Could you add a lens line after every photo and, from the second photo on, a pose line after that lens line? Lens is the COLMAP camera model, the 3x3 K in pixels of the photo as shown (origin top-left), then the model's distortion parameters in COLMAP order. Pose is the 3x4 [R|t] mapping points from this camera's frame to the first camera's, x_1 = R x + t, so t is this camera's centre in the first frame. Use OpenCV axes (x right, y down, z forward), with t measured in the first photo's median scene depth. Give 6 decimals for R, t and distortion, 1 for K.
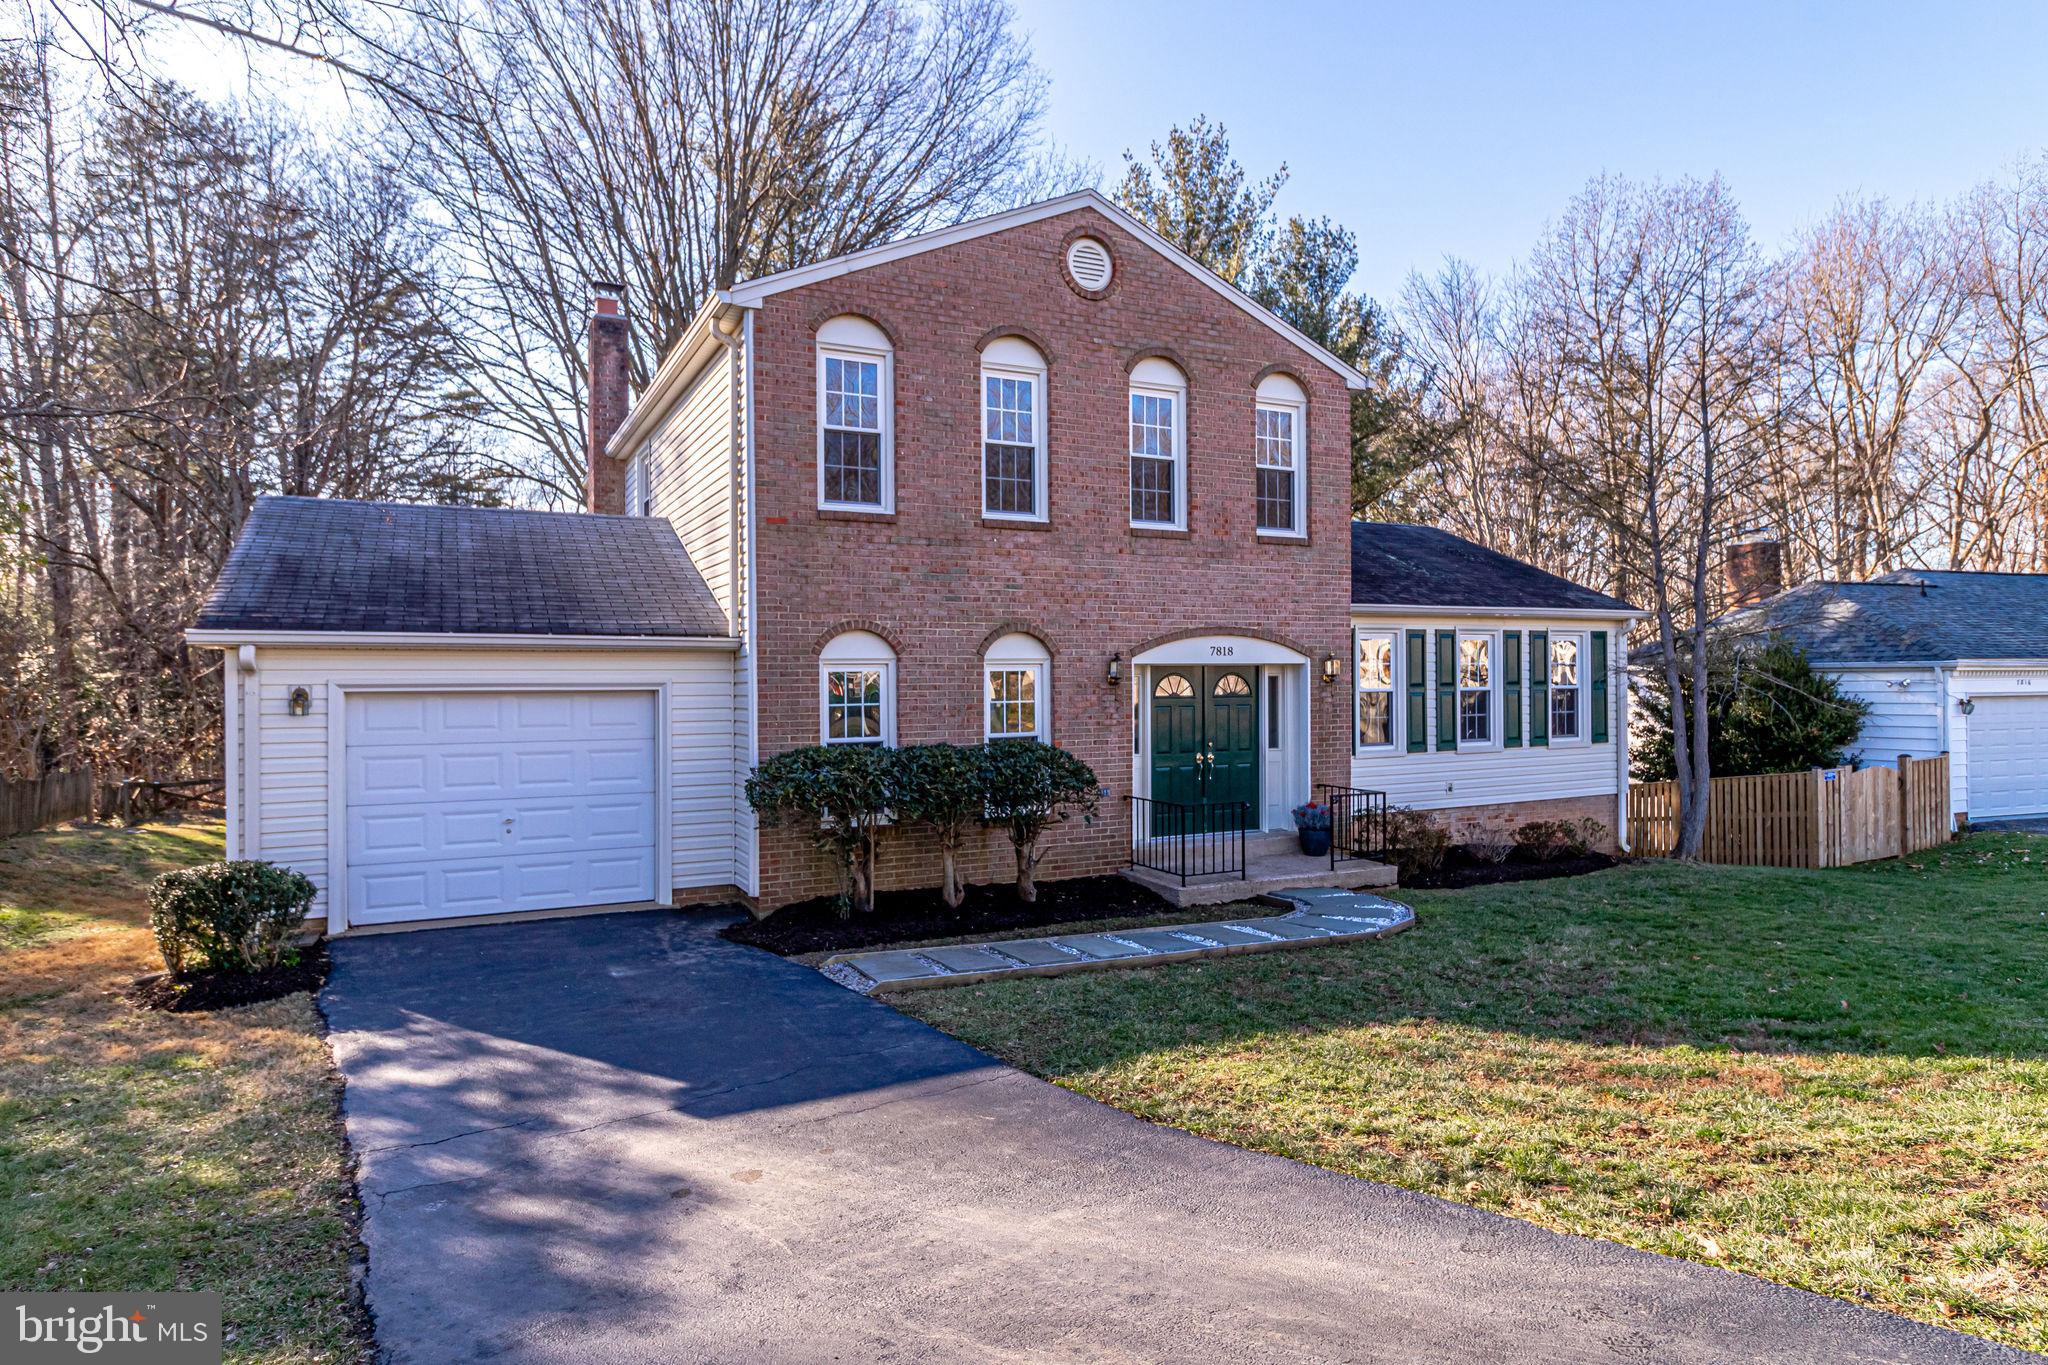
lens RADIAL K [[1179.7, 0, 1023.9], [0, 1179.7, 641.2], [0, 0, 1]] dist [-0.000902, -0.000078]
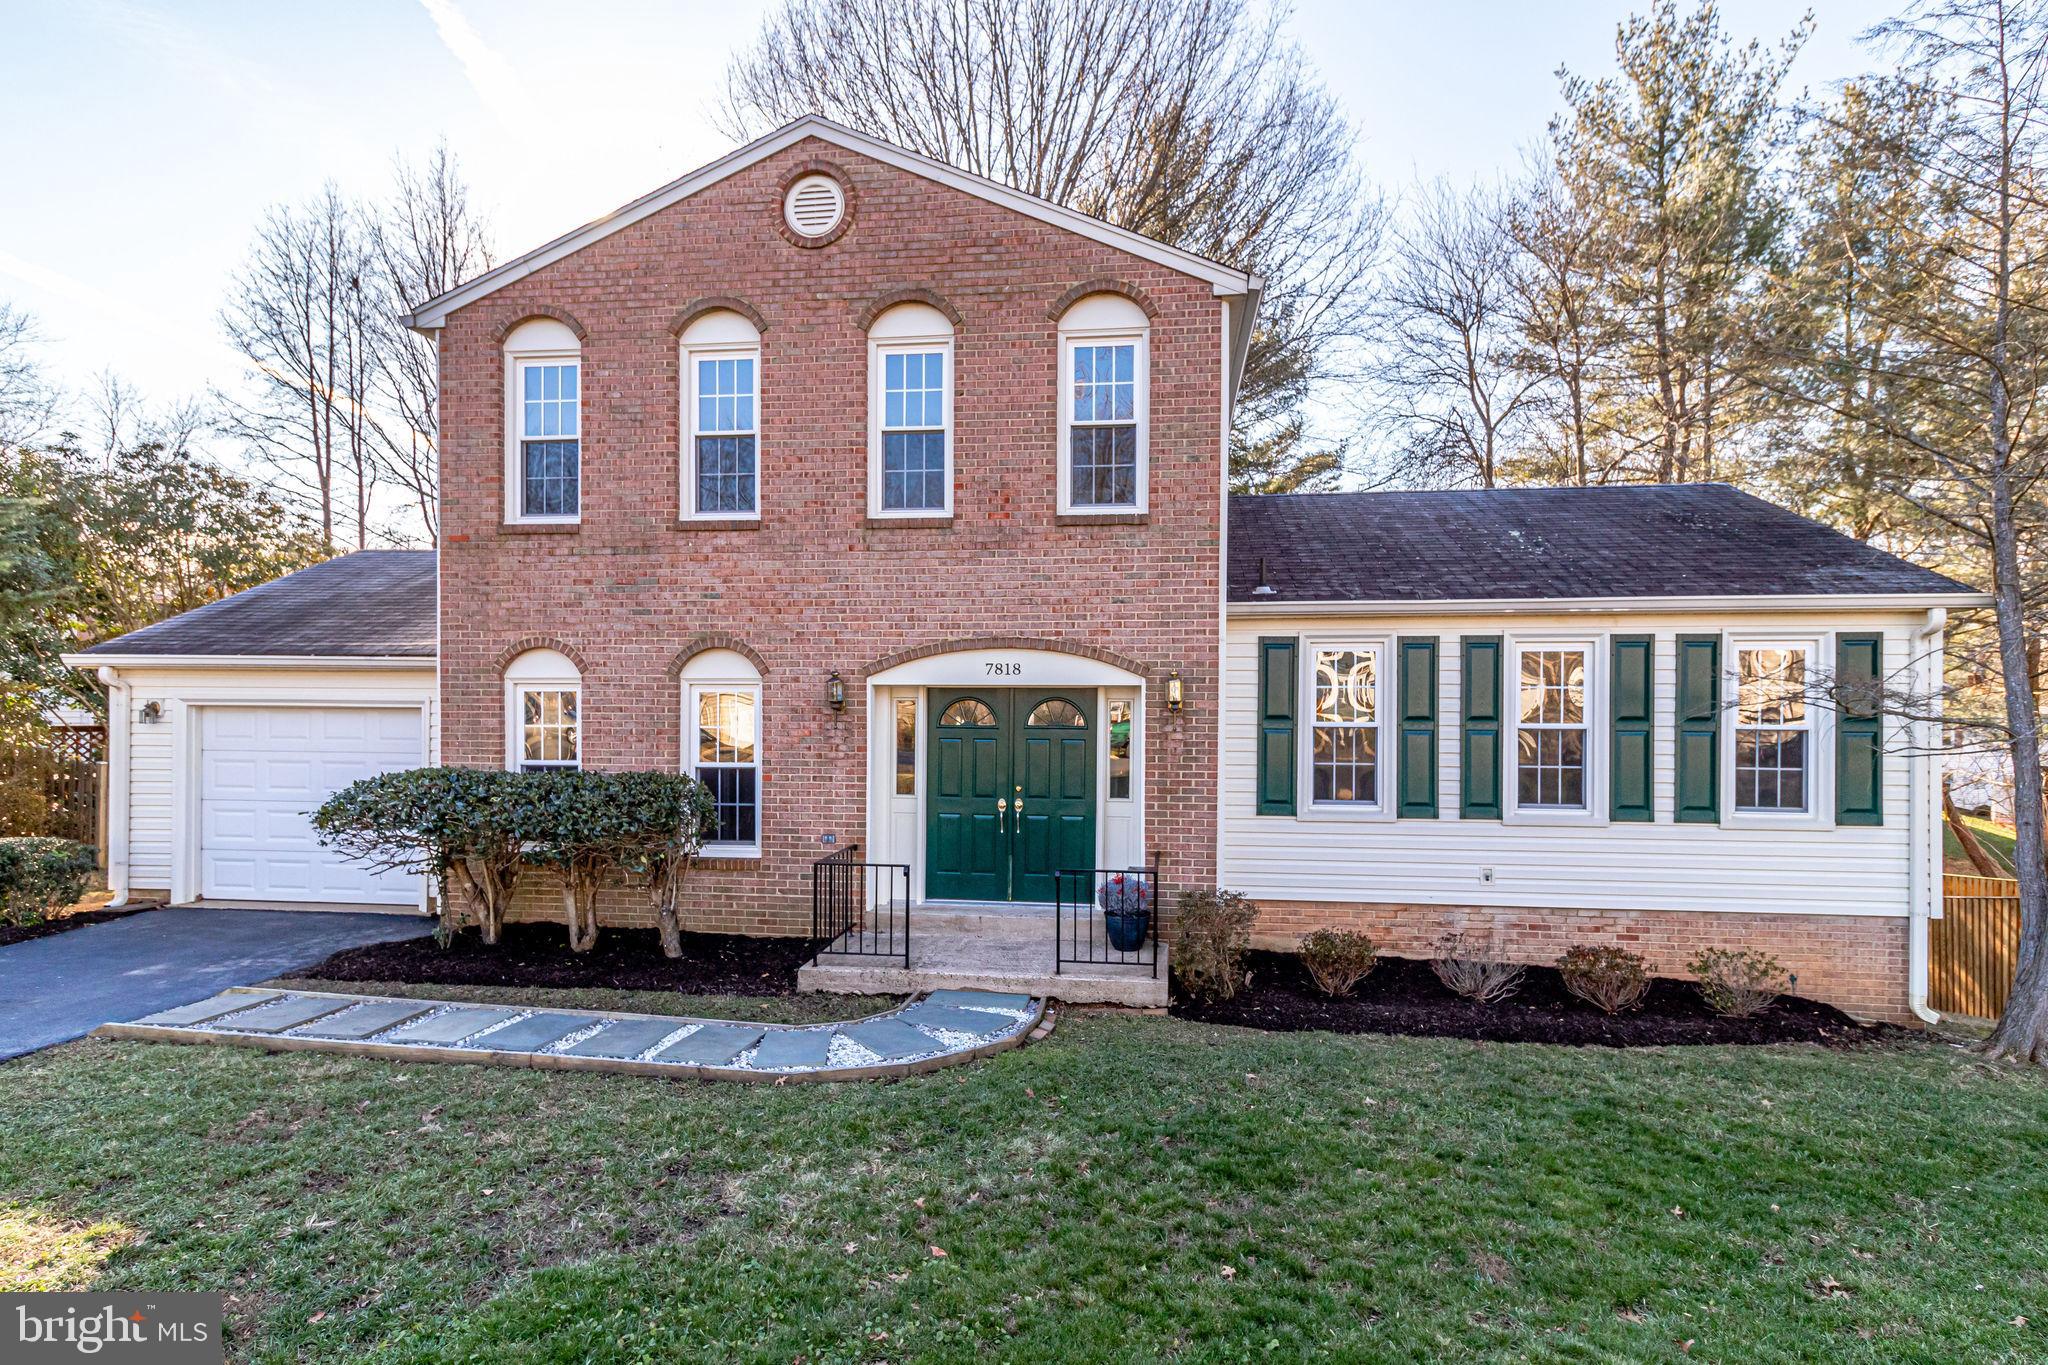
lens RADIAL K [[1237.8, 0, 1024.0], [0, 1237.8, 682.5], [0, 0, 1]] dist [-0.001095, -0.001500]
pose [[0.822564, 0.005113, -0.568649, 0.615456], [0.006526, 0.999809, 0.018431, 0.002234], [0.568634, -0.018871, 0.822374, 0.324998]]
